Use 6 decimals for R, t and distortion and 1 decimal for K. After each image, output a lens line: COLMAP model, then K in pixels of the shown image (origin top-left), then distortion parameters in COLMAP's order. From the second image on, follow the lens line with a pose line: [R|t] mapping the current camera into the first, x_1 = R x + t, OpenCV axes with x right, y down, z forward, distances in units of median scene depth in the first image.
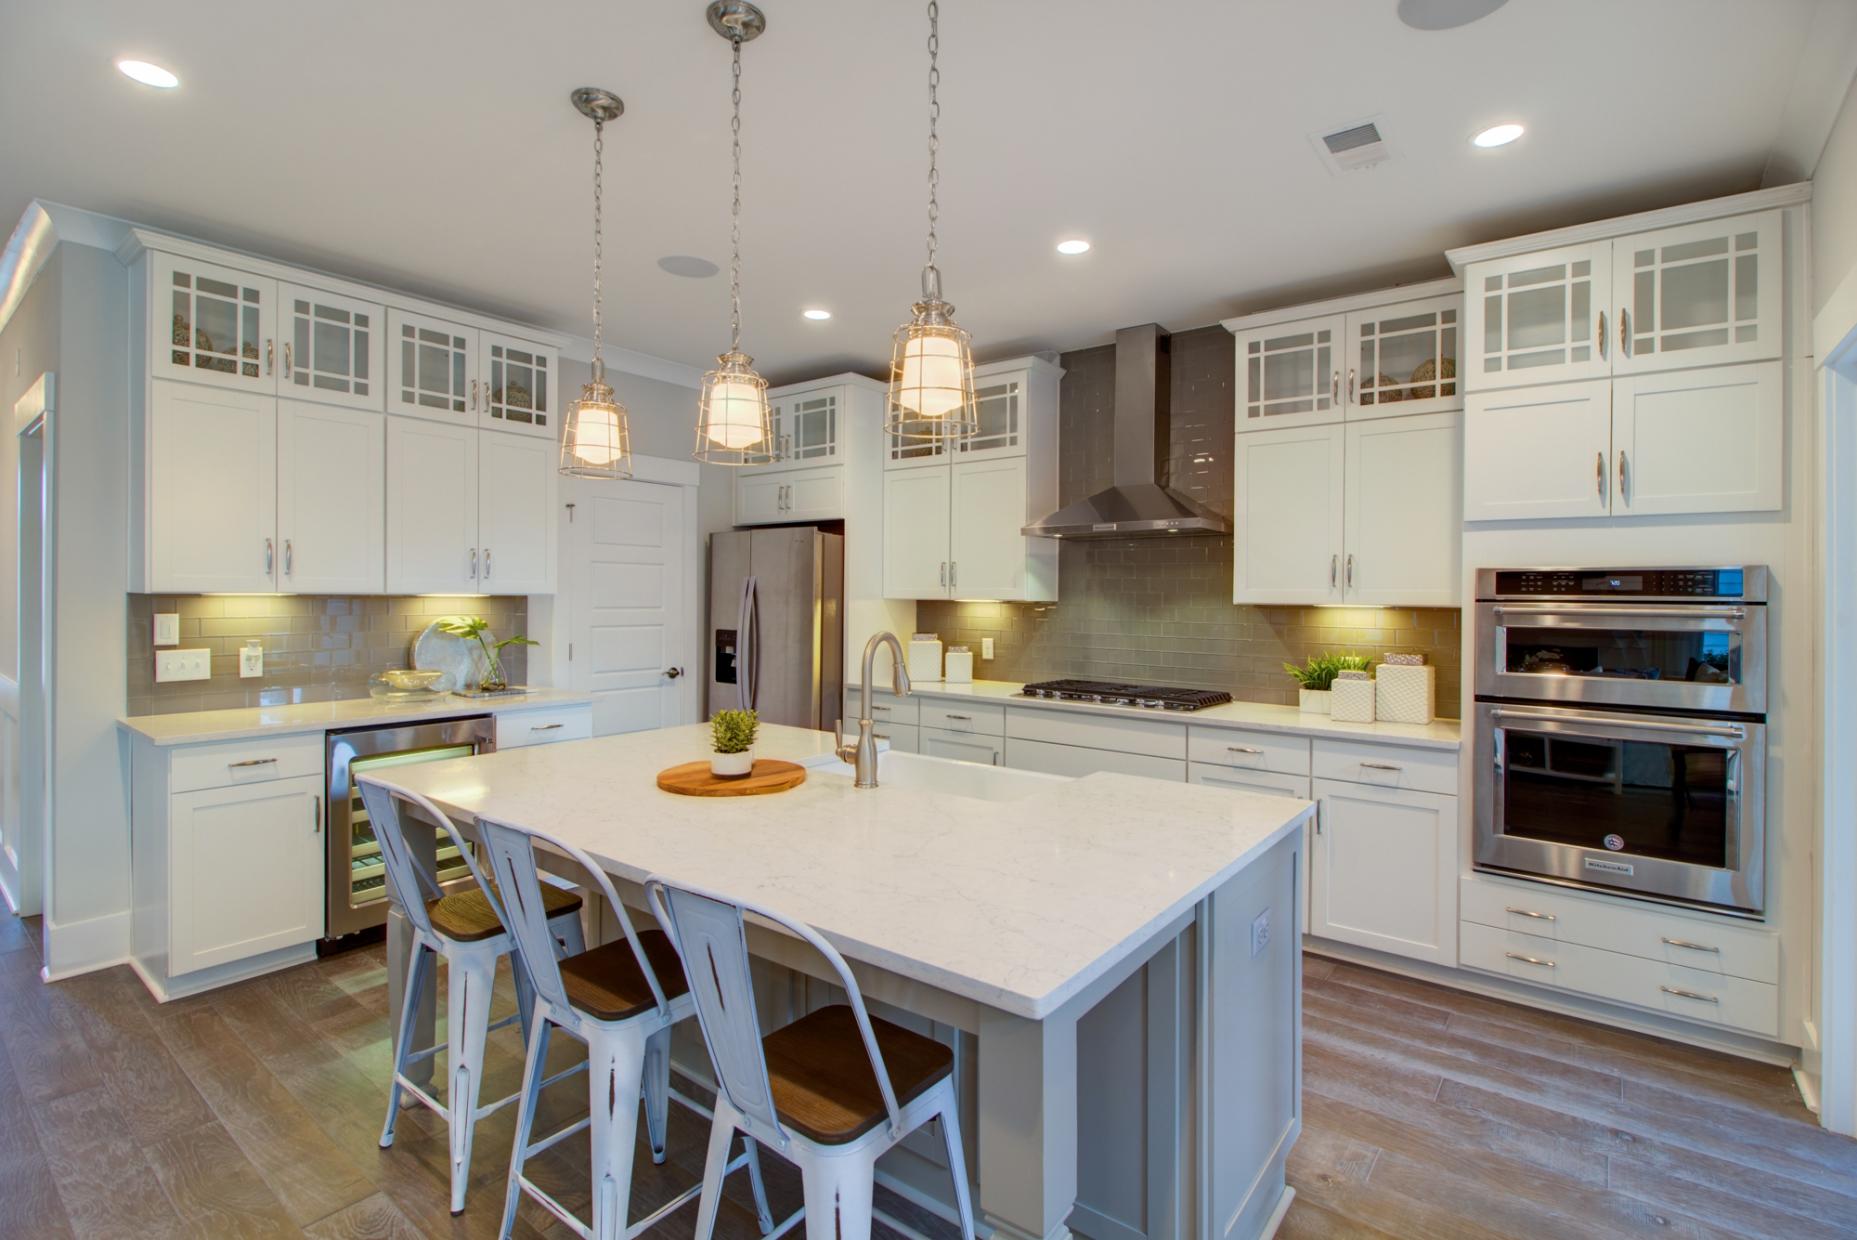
lens RADIAL K [[858.9, 0, 922.9], [0, 858.9, 607.3], [0, 0, 1]] dist [-0.000777, -0.000770]
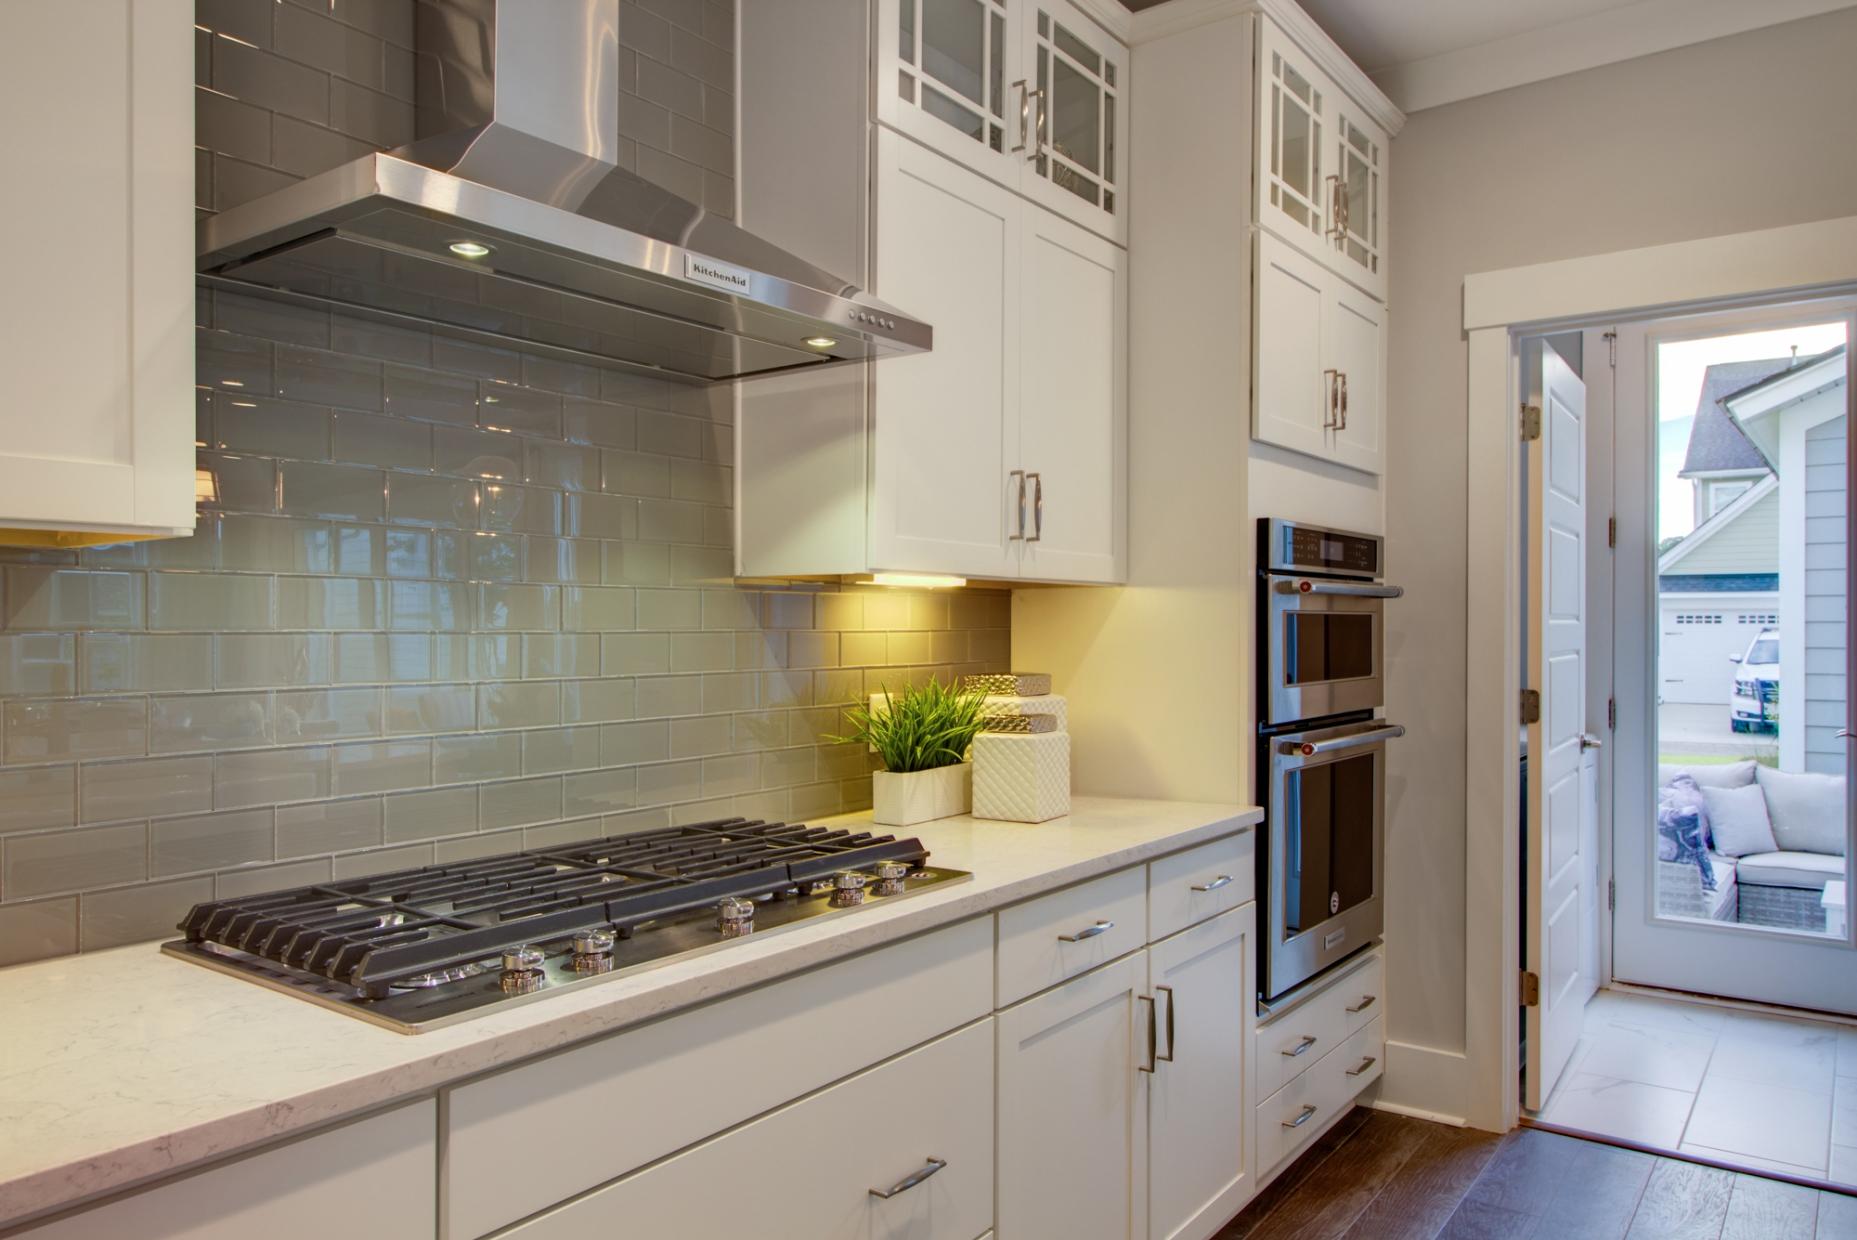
lens RADIAL K [[1300.2, 0, 925.5], [0, 1300.2, 616.4], [0, 0, 1]] dist [-0.002181, -0.000780]
pose [[-0.028305, -0.004257, 0.999590, -0.282648], [0.009021, 0.999949, 0.004514, 0.018296], [-0.999559, 0.009145, -0.028265, 1.323364]]
